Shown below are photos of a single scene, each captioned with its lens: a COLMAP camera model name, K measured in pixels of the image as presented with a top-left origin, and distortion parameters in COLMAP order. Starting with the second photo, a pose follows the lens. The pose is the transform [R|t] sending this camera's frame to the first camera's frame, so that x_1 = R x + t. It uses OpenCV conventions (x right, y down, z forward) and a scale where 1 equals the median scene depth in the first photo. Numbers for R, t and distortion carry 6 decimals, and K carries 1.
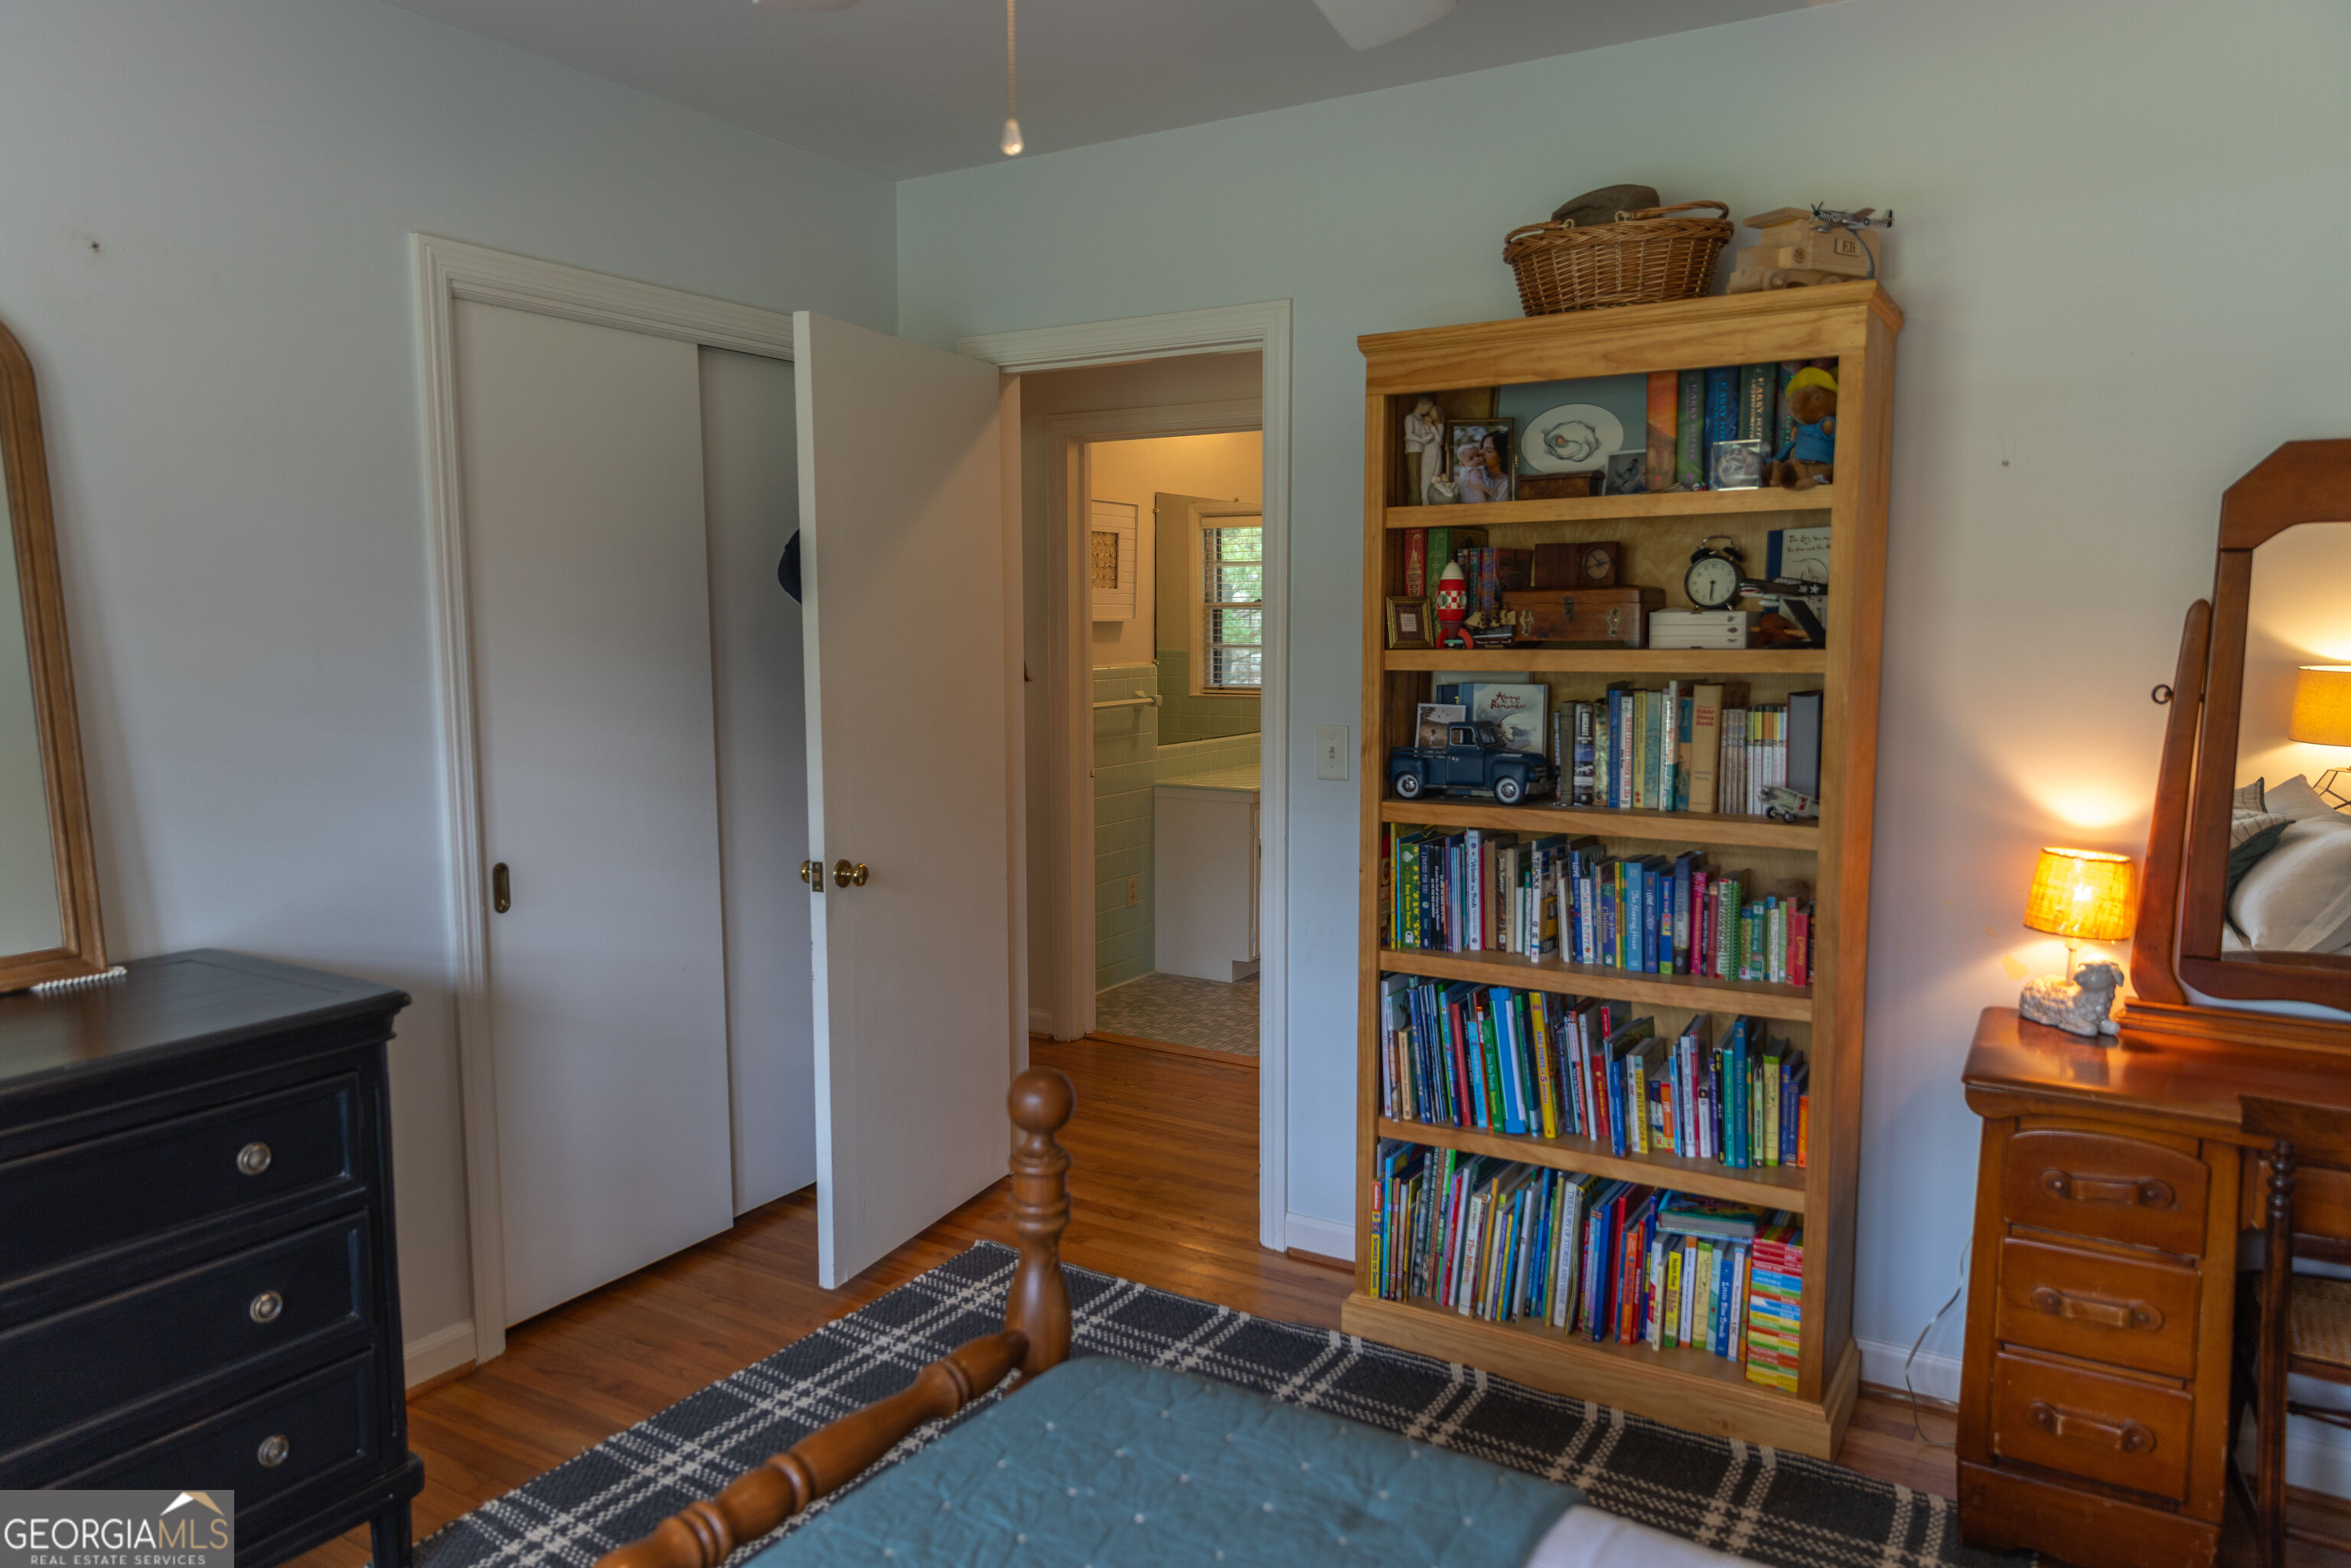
lens RADIAL K [[1547.9, 0, 1174.9], [0, 1547.9, 791.0], [0, 0, 1]] dist [0.011597, -0.000687]
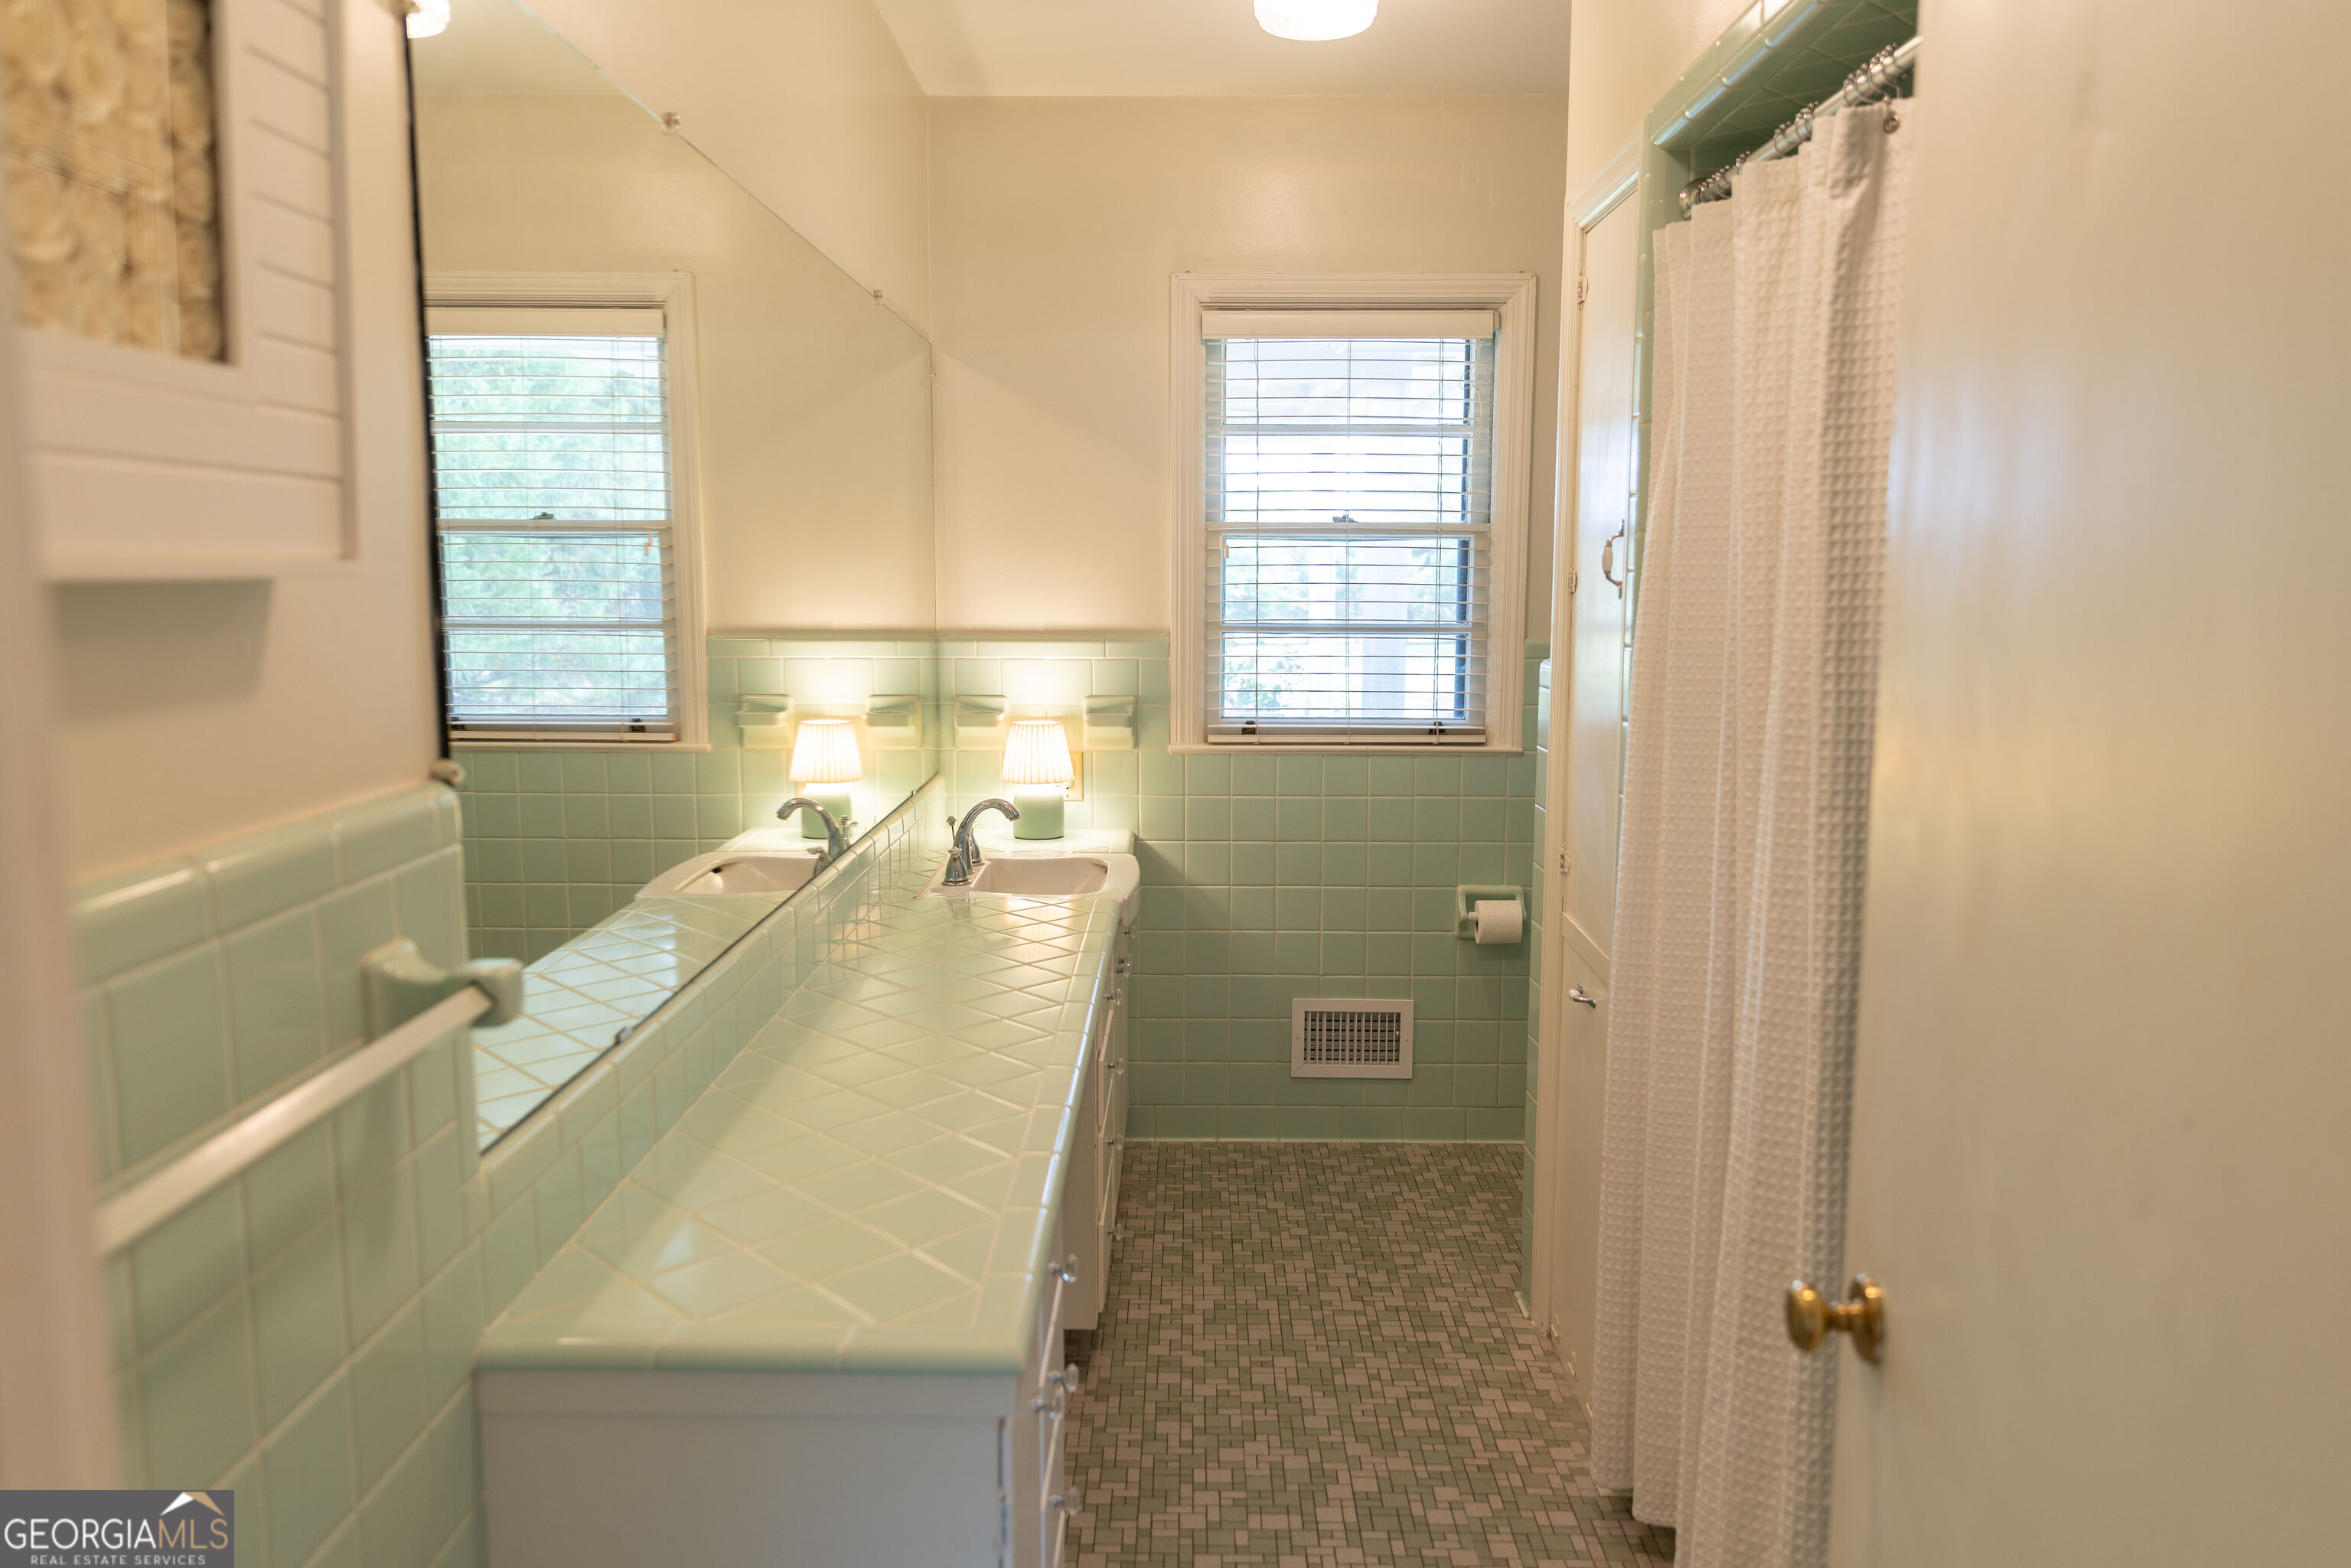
lens RADIAL K [[1547.9, 0, 1175.3], [0, 1547.9, 778.4], [0, 0, 1]] dist [0.011597, -0.000687]
pose [[-0.514763, -0.126245, 0.847987, -0.225286], [0.084015, 0.976910, 0.196439, -0.112450], [-0.853206, 0.172363, -0.492270, 0.999506]]
